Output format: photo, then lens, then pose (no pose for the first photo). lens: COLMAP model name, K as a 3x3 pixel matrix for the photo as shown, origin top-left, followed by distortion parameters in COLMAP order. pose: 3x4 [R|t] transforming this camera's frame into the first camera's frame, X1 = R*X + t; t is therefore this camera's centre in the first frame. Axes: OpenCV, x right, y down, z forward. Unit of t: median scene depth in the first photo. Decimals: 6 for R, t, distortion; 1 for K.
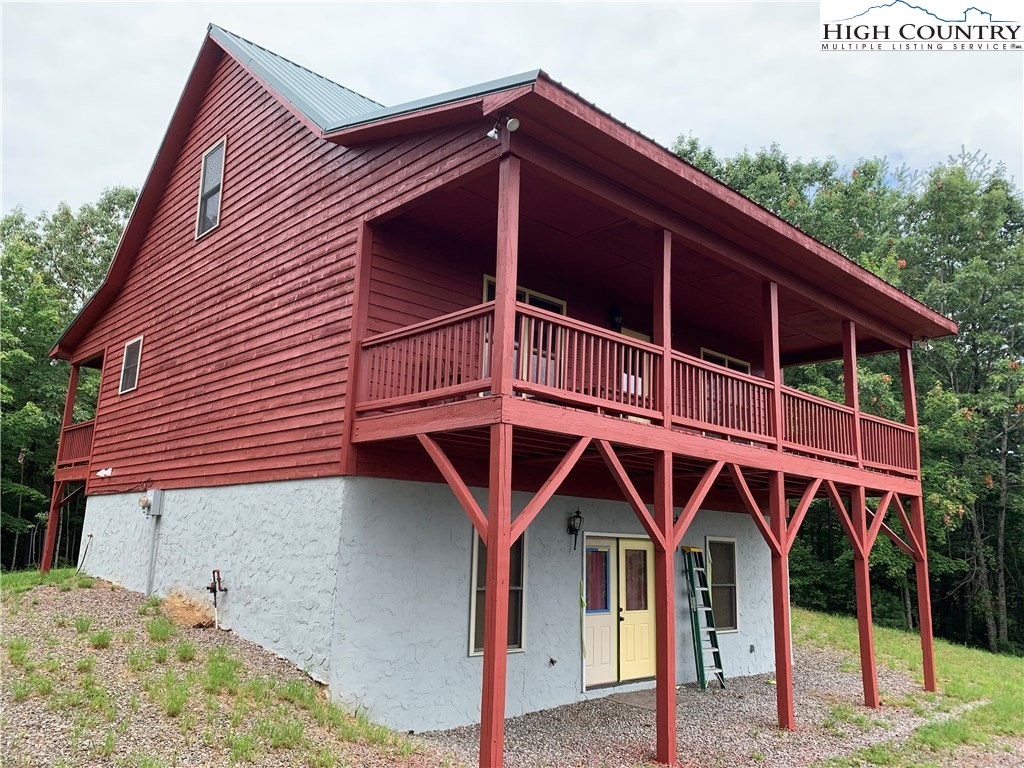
lens RADIAL K [[778.0, 0, 511.2], [0, 778.0, 386.9], [0, 0, 1]] dist [0.047113, -0.044647]
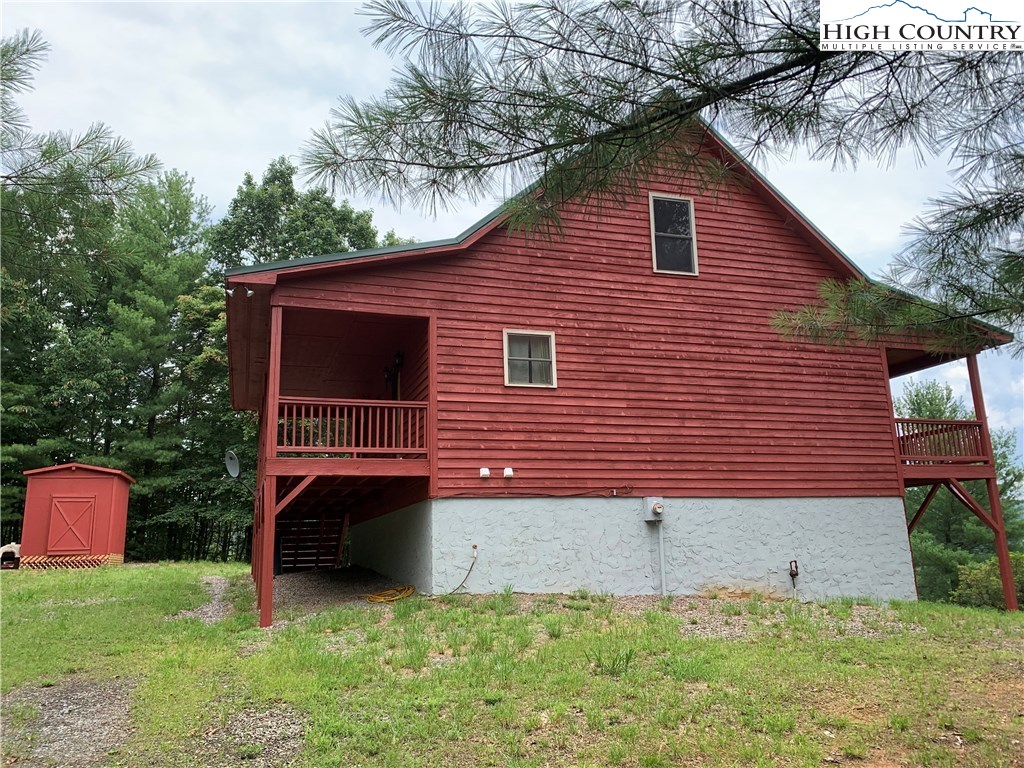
lens RADIAL K [[778.0, 0, 507.3], [0, 778.0, 377.6], [0, 0, 1]] dist [0.047113, -0.044647]
pose [[0.428282, 0.143518, 0.892176, -2.007413], [-0.144132, 0.985517, -0.089344, 0.124103], [-0.892077, -0.090327, 0.442764, 0.943757]]
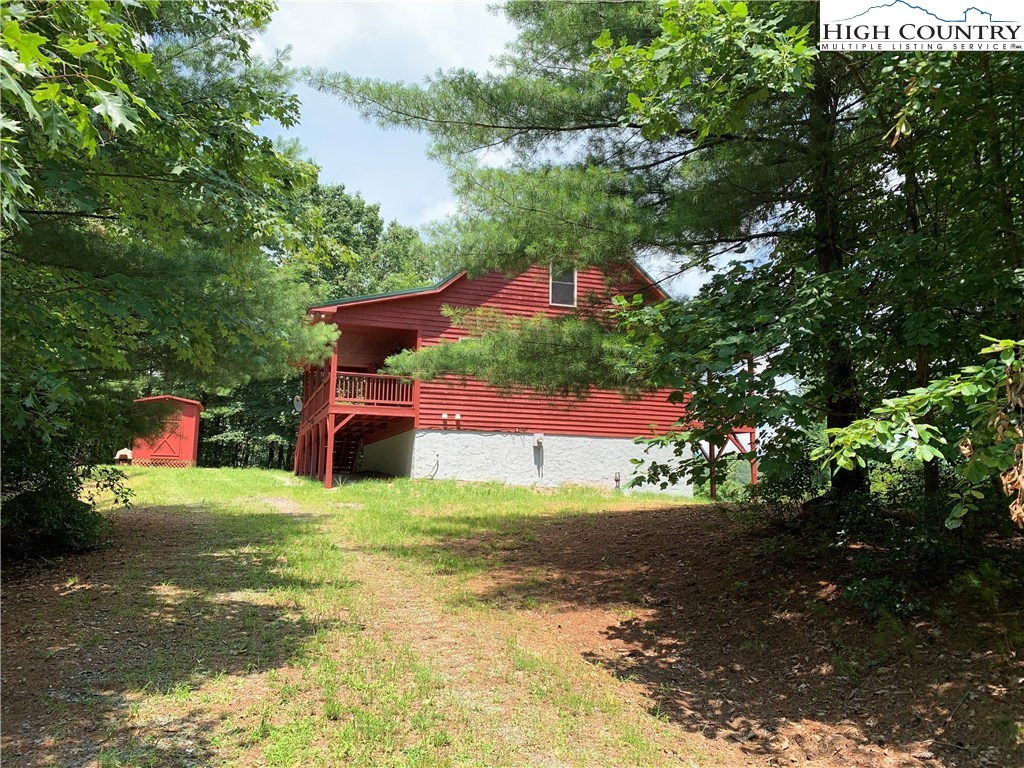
lens RADIAL K [[778.0, 0, 516.1], [0, 778.0, 386.0], [0, 0, 1]] dist [0.047113, -0.044647]
pose [[0.406353, 0.085654, 0.909693, -2.968490], [-0.188703, 0.982000, -0.008170, 0.054346], [-0.894018, -0.168342, 0.415202, 0.345543]]
